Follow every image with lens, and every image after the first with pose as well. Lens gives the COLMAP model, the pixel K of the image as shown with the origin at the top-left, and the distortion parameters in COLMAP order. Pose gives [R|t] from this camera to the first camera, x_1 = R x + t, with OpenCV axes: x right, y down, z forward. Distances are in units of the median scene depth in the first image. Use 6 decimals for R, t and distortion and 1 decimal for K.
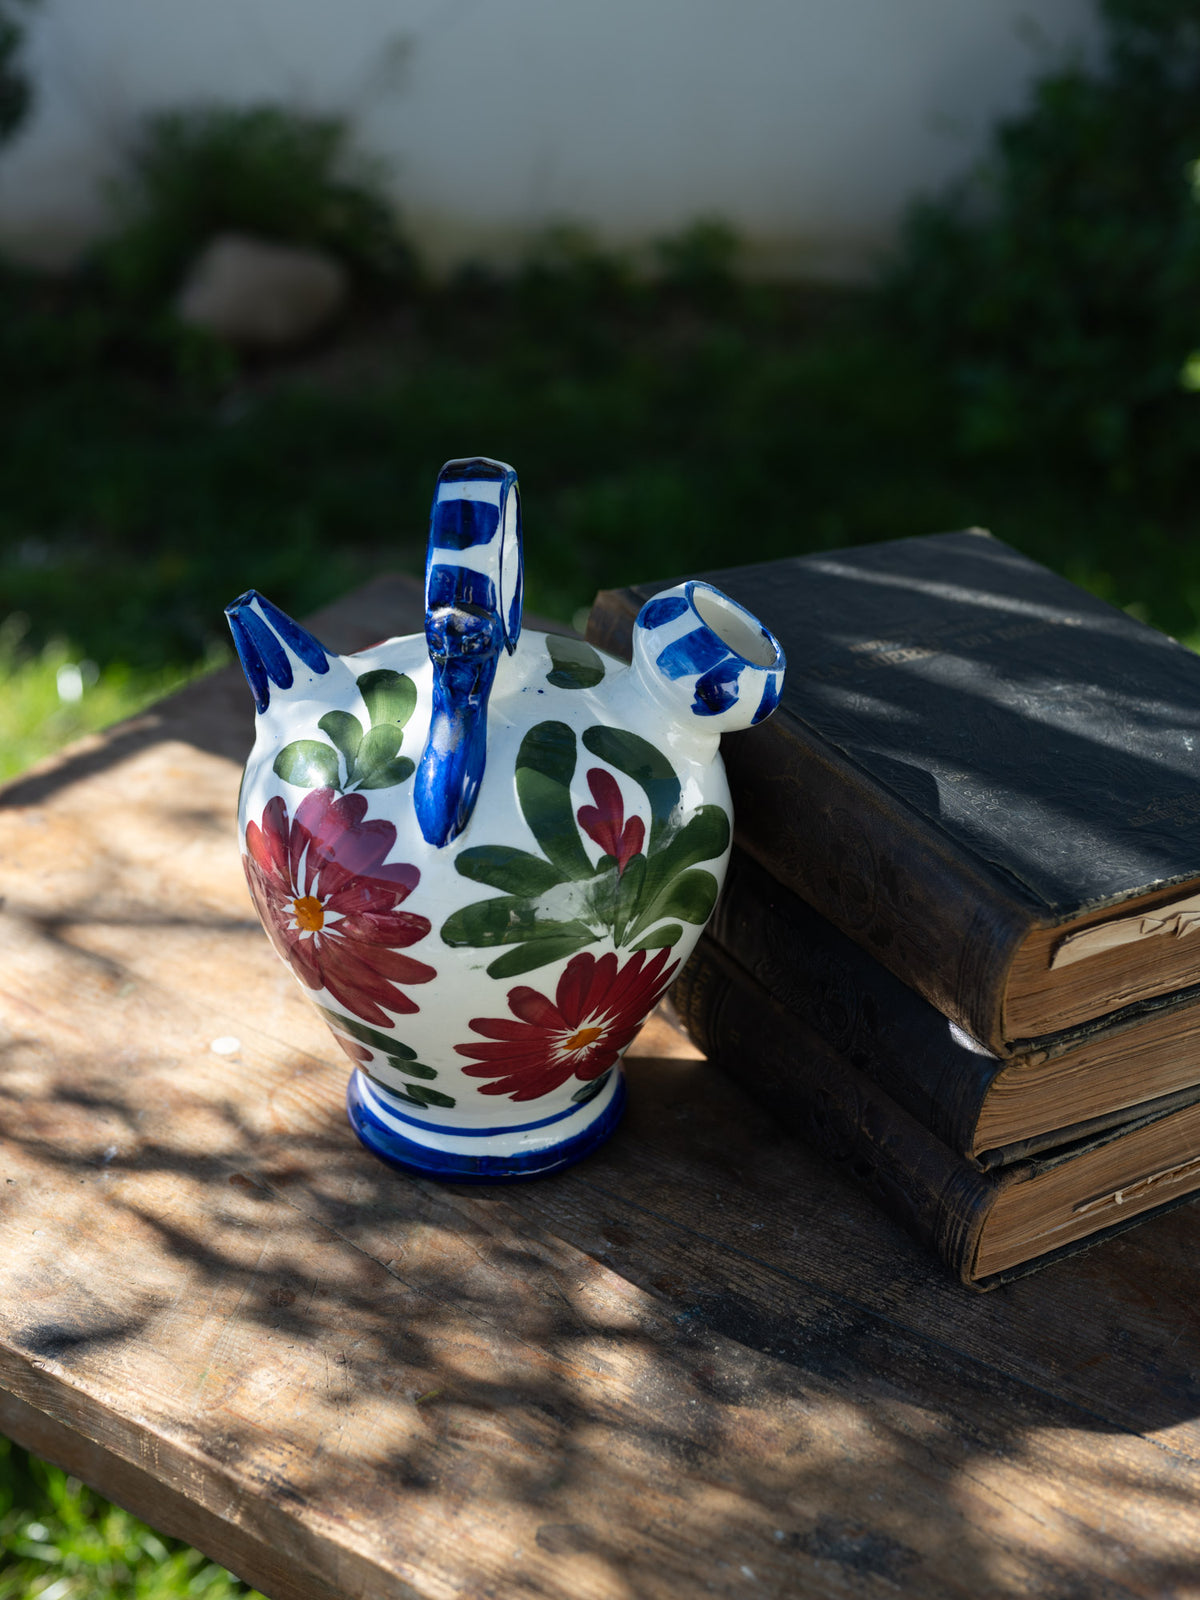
lens RADIAL K [[2460.9, 0, 600.0], [0, 2460.9, 800.0], [0, 0, 1]] dist [-0.008398, 0.020198]
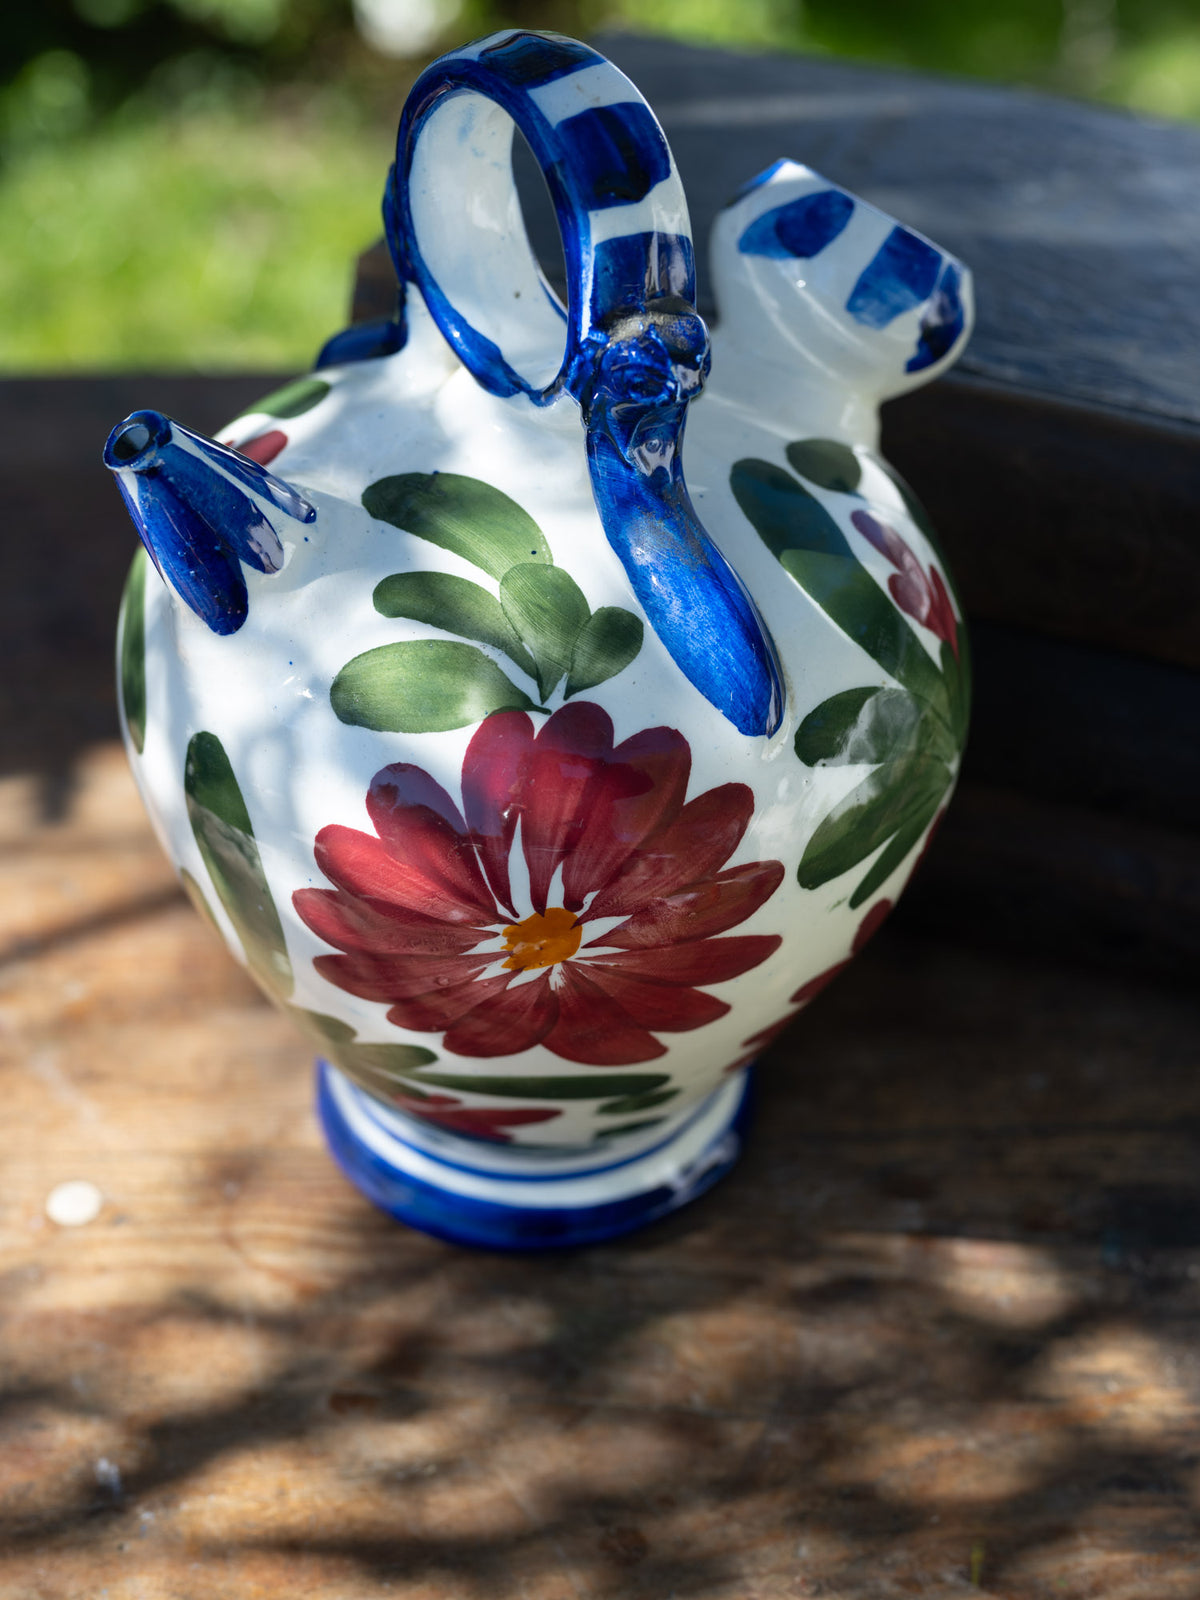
lens RADIAL K [[2561.9, 0, 600.0], [0, 2561.9, 872.0], [0, 0, 1]] dist [-0.023640, 0.023154]
pose [[0.777951, -0.402582, 0.482410, -0.374623], [0.301151, 0.912743, 0.276058, -0.120244], [-0.551453, -0.069481, 0.831308, 0.516236]]
